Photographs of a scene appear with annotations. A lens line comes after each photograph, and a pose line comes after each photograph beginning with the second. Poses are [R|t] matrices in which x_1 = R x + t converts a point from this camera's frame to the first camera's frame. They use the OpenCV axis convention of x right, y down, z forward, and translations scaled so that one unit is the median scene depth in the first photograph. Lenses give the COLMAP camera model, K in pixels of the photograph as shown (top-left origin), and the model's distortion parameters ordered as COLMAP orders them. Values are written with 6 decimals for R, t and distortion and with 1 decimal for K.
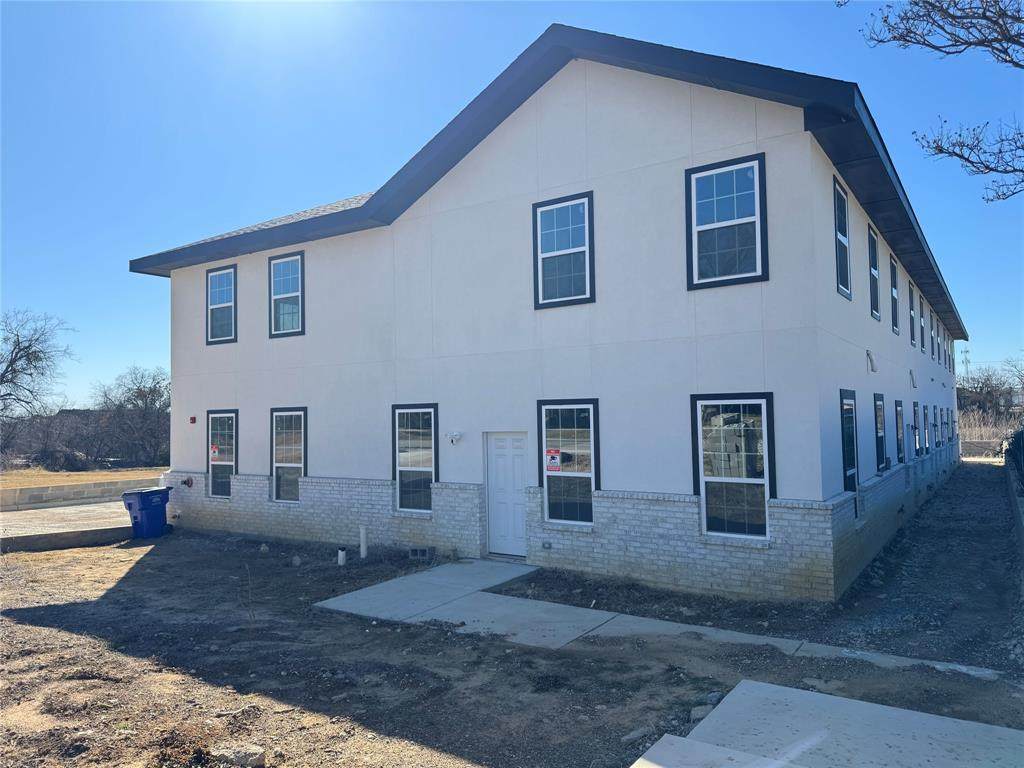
lens RADIAL K [[701.4, 0, 516.5], [0, 701.4, 386.3], [0, 0, 1]] dist [0.099959, -0.126912]
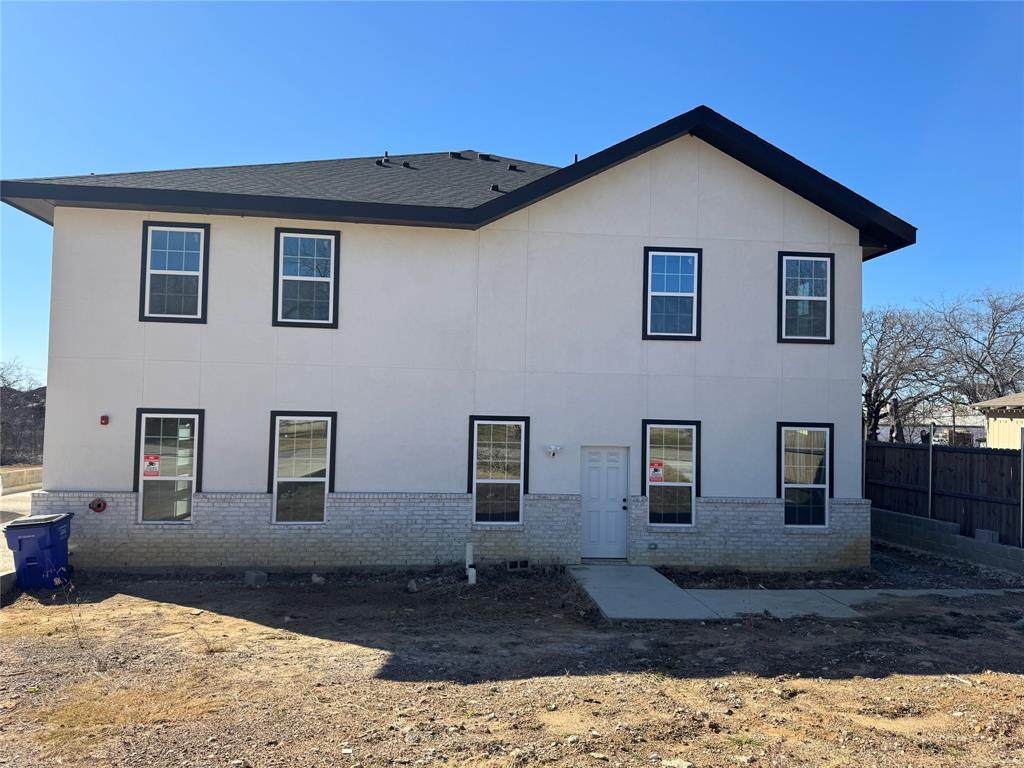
lens RADIAL K [[723.0, 0, 512.0], [0, 723.0, 384.0], [0, 0, 1]] dist [0.095991, -0.147366]
pose [[0.776563, 0.056181, 0.627529, -0.831627], [-0.062983, 0.997949, -0.011403, -0.010423], [-0.626883, -0.030669, 0.778510, 0.207457]]
